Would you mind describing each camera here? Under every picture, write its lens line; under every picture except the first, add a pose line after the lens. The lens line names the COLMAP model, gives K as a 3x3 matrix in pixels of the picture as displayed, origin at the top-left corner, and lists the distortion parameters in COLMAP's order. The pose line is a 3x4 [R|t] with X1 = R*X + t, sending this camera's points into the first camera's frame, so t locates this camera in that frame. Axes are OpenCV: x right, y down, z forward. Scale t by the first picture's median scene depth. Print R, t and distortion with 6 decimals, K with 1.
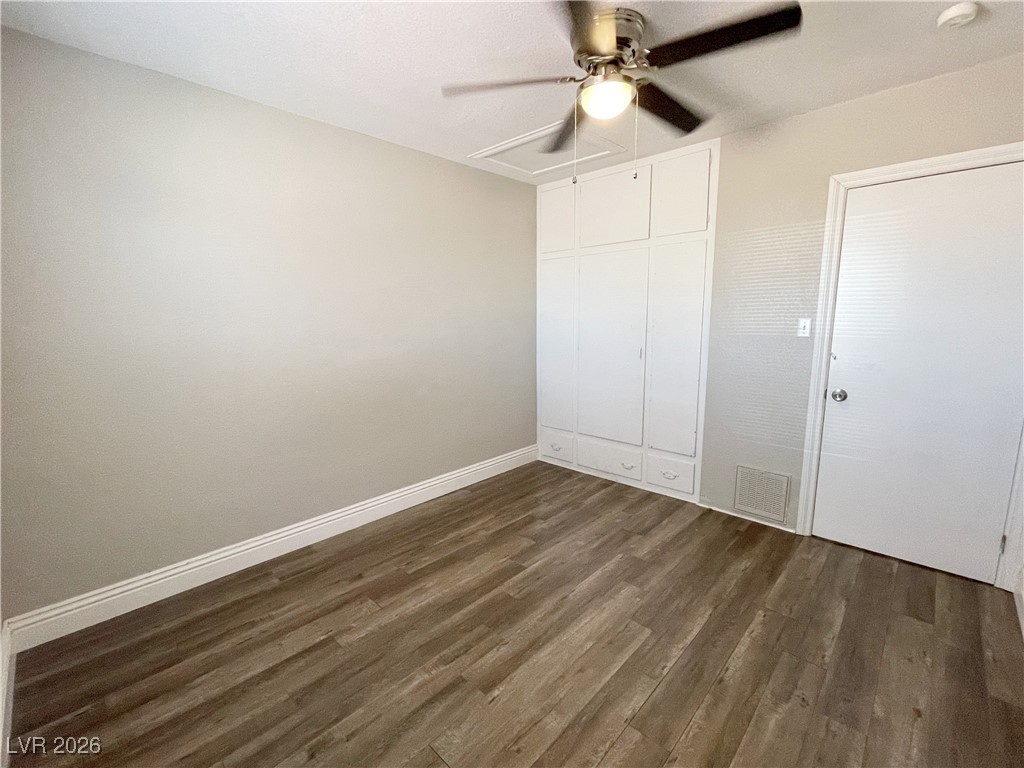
lens RADIAL K [[449.5, 0, 508.8], [0, 449.5, 384.8], [0, 0, 1]] dist [-0.001070, -0.000106]
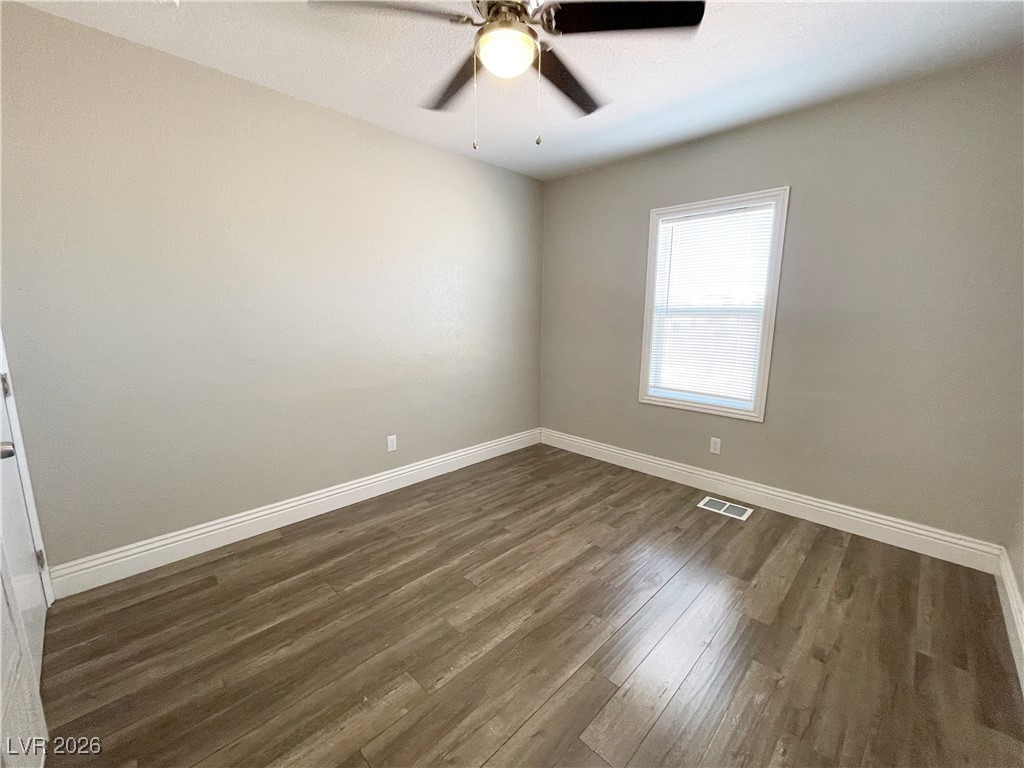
lens RADIAL K [[423.0, 0, 512.0], [0, 423.0, 384.0], [0, 0, 1]] dist [-0.001710, 0.000302]
pose [[-0.999946, 0.005963, 0.008520, 0.155439], [0.008376, 0.947363, 0.320053, -0.215648], [-0.006163, 0.320107, -0.947361, 1.563259]]
